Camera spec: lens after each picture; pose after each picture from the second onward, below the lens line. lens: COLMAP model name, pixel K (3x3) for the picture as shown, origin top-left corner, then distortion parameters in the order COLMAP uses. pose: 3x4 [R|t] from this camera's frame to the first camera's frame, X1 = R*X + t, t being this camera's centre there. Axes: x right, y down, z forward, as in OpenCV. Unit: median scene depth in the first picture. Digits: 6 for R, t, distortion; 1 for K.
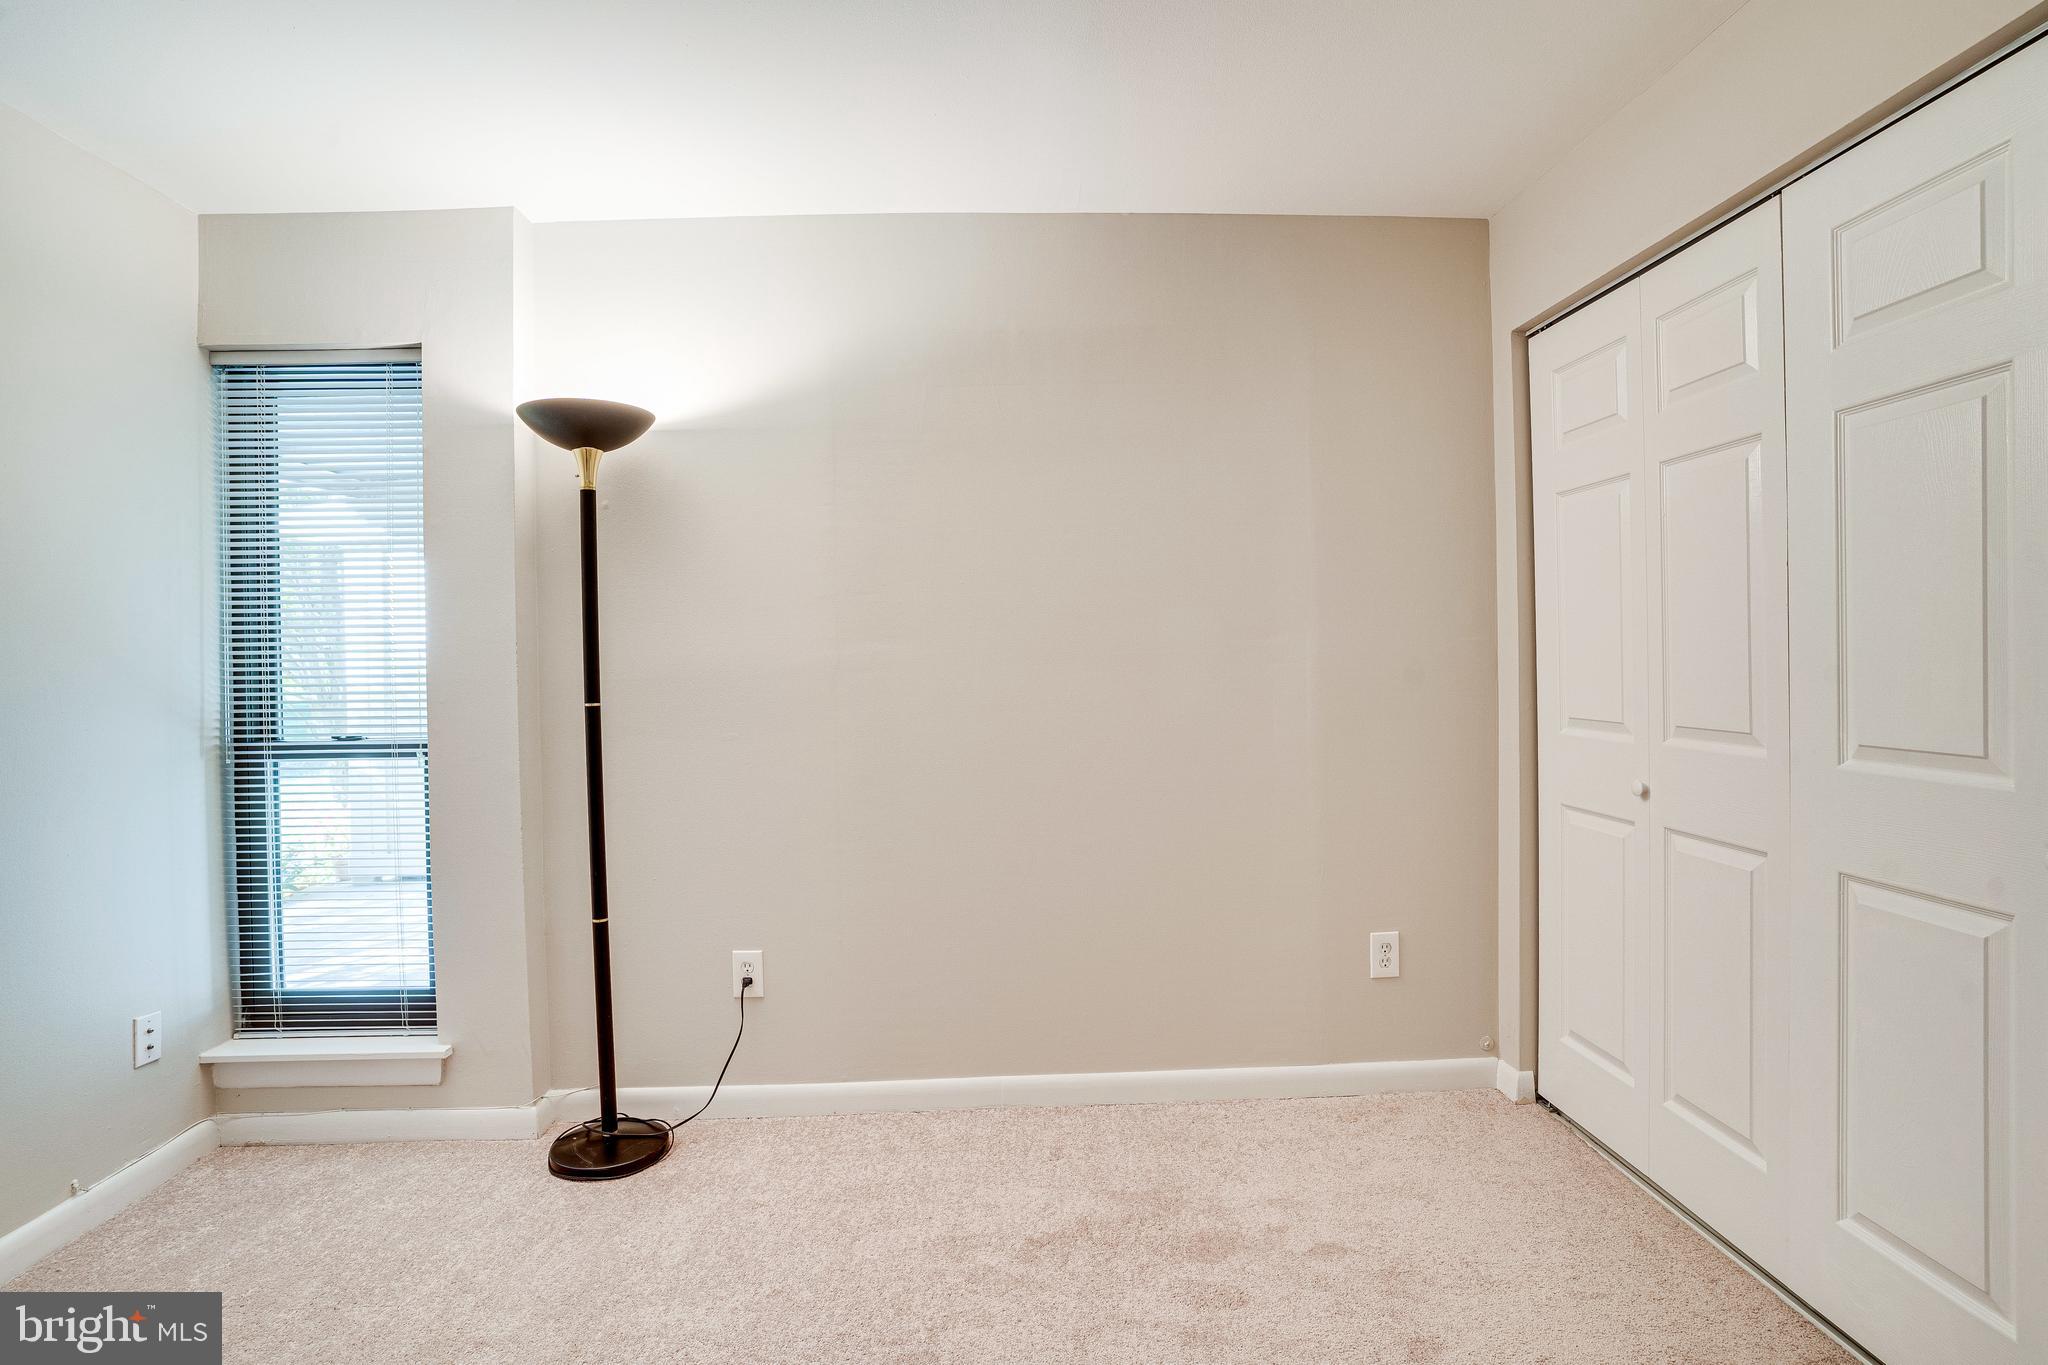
lens RADIAL K [[1147.9, 0, 1018.1], [0, 1147.9, 645.9], [0, 0, 1]] dist [-0.061375, 0.045725]
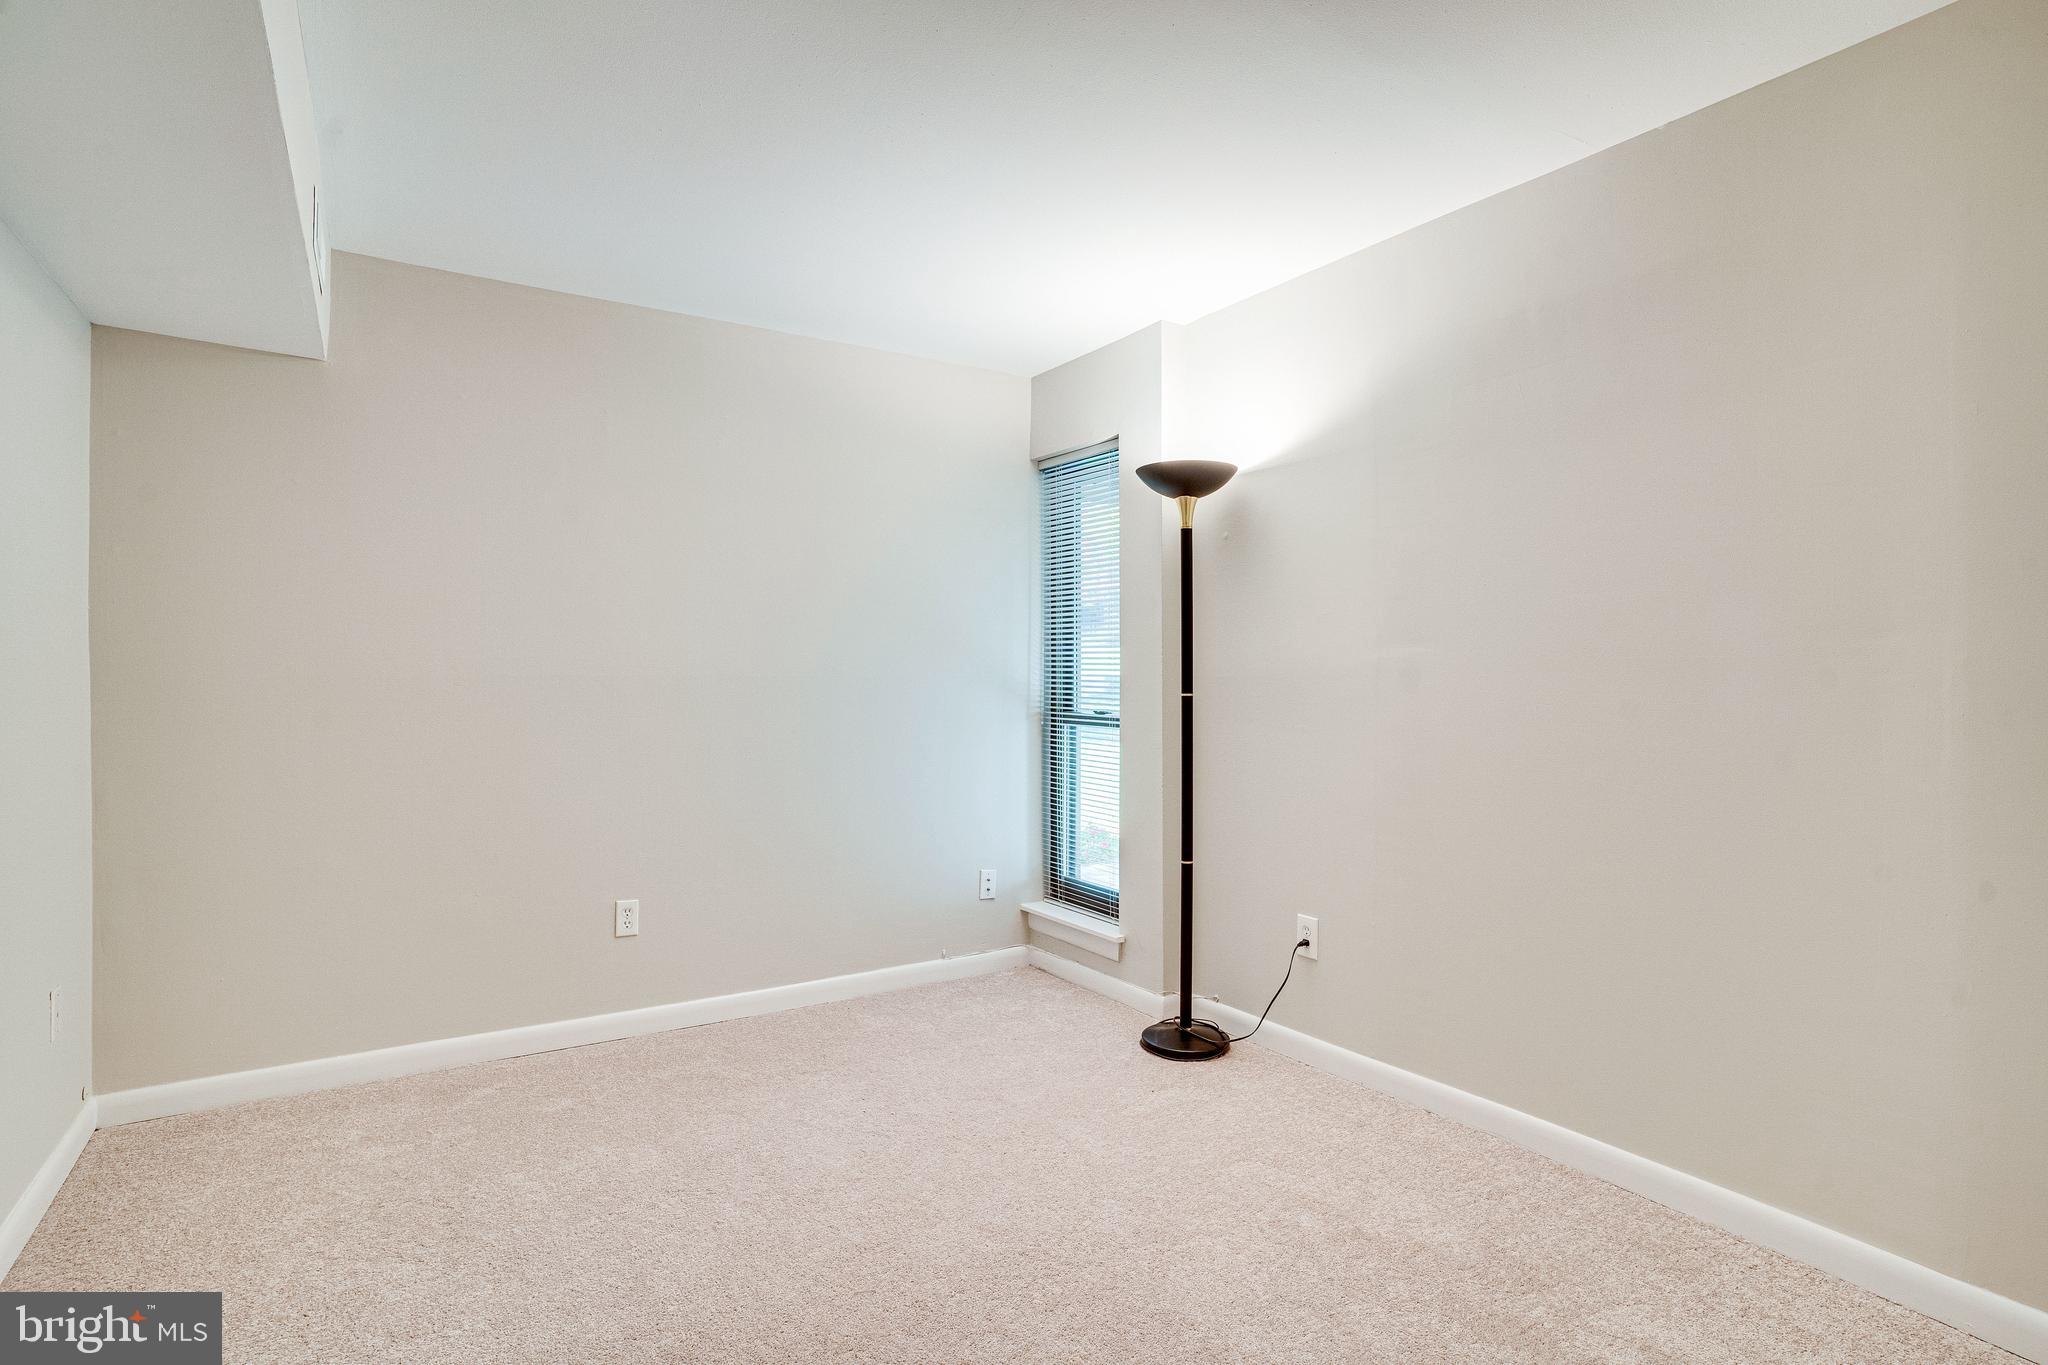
lens RADIAL K [[1147.9, 0, 1018.1], [0, 1147.9, 645.9], [0, 0, 1]] dist [-0.061375, 0.045725]
pose [[0.473644, -0.000219, -0.880717, 0.680488], [-0.001664, 0.999998, -0.001144, -0.002073], [0.880715, 0.002008, 0.473642, 0.216908]]
